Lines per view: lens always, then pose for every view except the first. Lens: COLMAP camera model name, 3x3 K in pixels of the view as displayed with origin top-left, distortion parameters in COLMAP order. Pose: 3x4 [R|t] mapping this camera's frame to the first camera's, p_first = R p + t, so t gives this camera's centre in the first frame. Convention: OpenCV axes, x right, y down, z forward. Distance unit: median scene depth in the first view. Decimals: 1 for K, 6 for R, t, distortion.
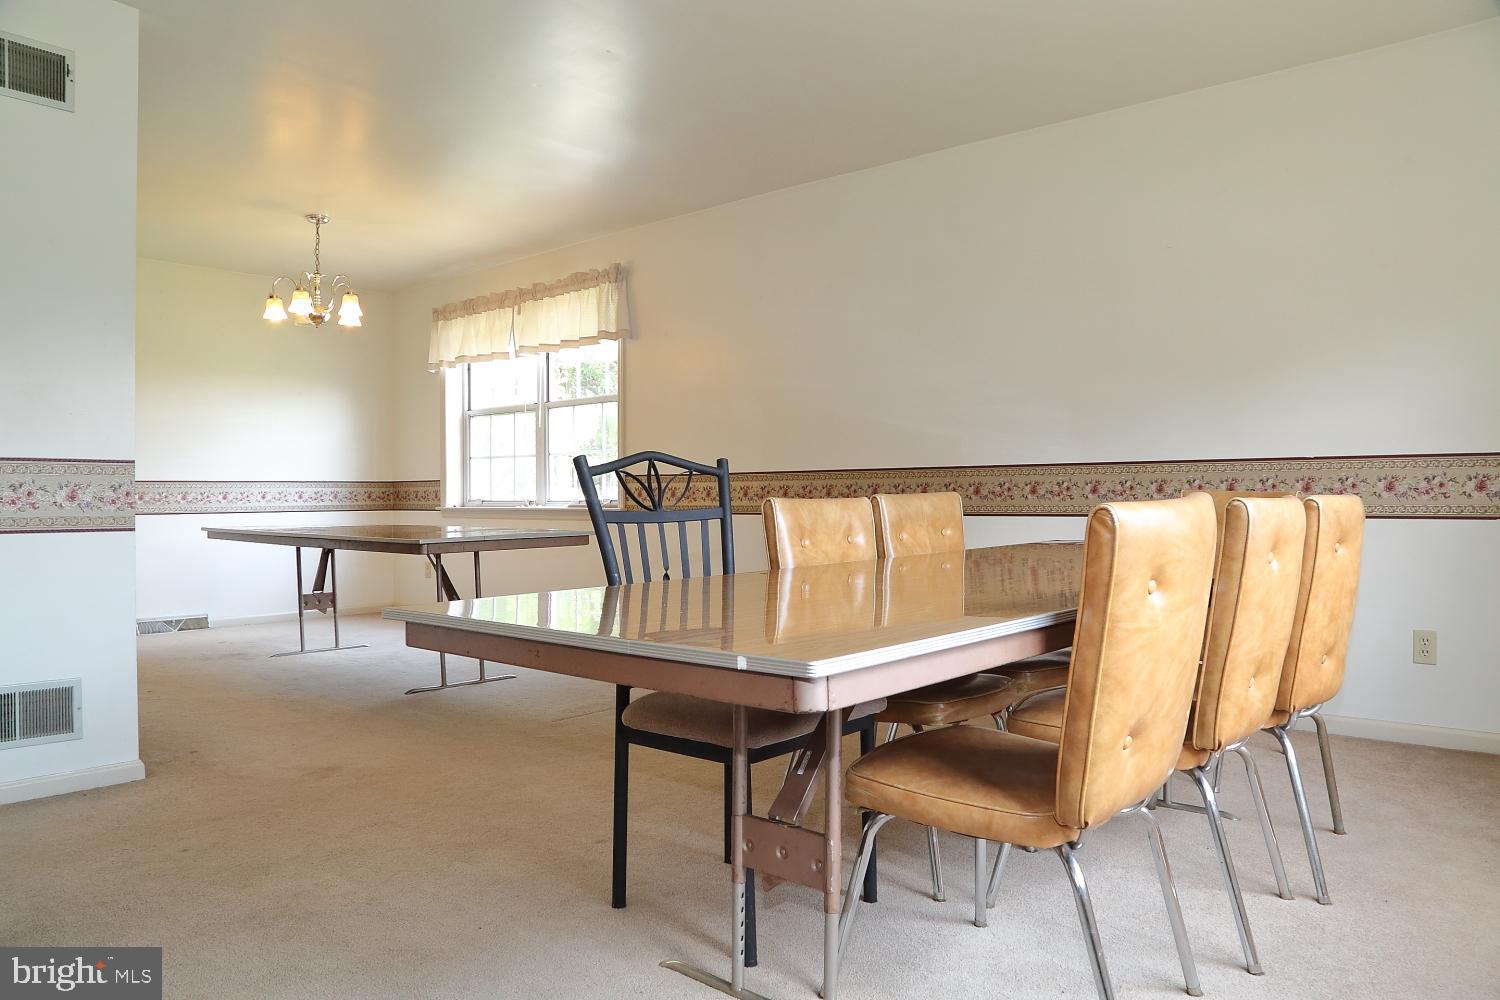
lens RADIAL K [[1025.5, 0, 743.1], [0, 1025.5, 506.0], [0, 0, 1]] dist [-0.123679, 0.069038]
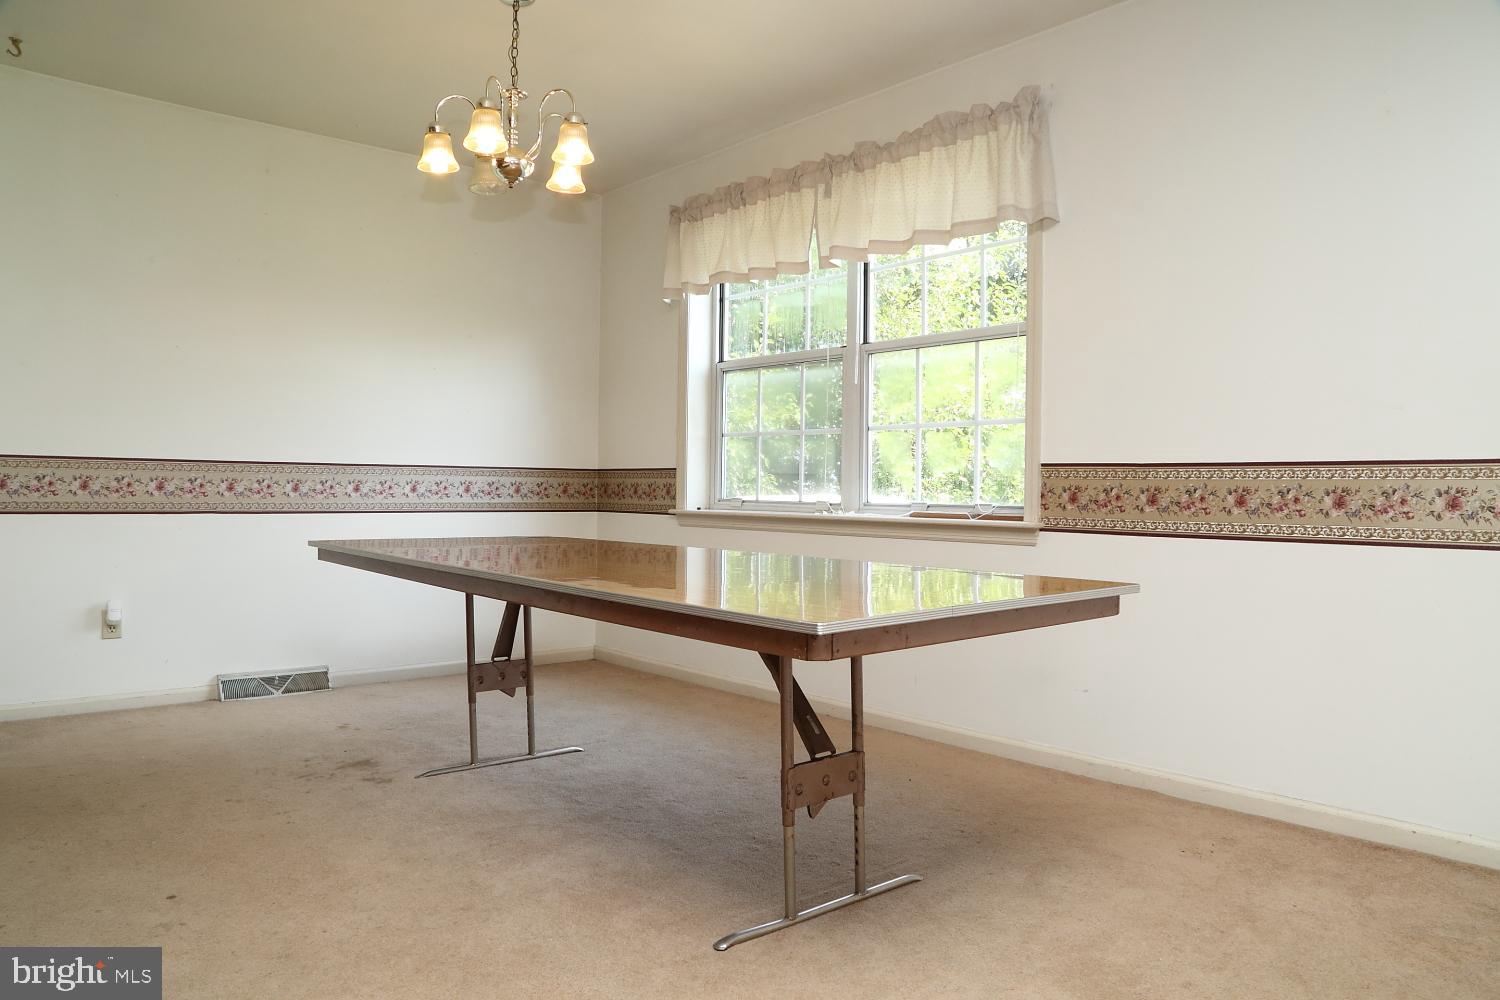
lens RADIAL K [[1025.5, 0, 743.1], [0, 1025.5, 506.0], [0, 0, 1]] dist [-0.123679, 0.069038]
pose [[0.990299, 0.021045, -0.137347, -0.175349], [-0.020350, 0.999772, 0.006460, -0.006724], [0.137451, -0.003602, 0.990502, 0.374364]]
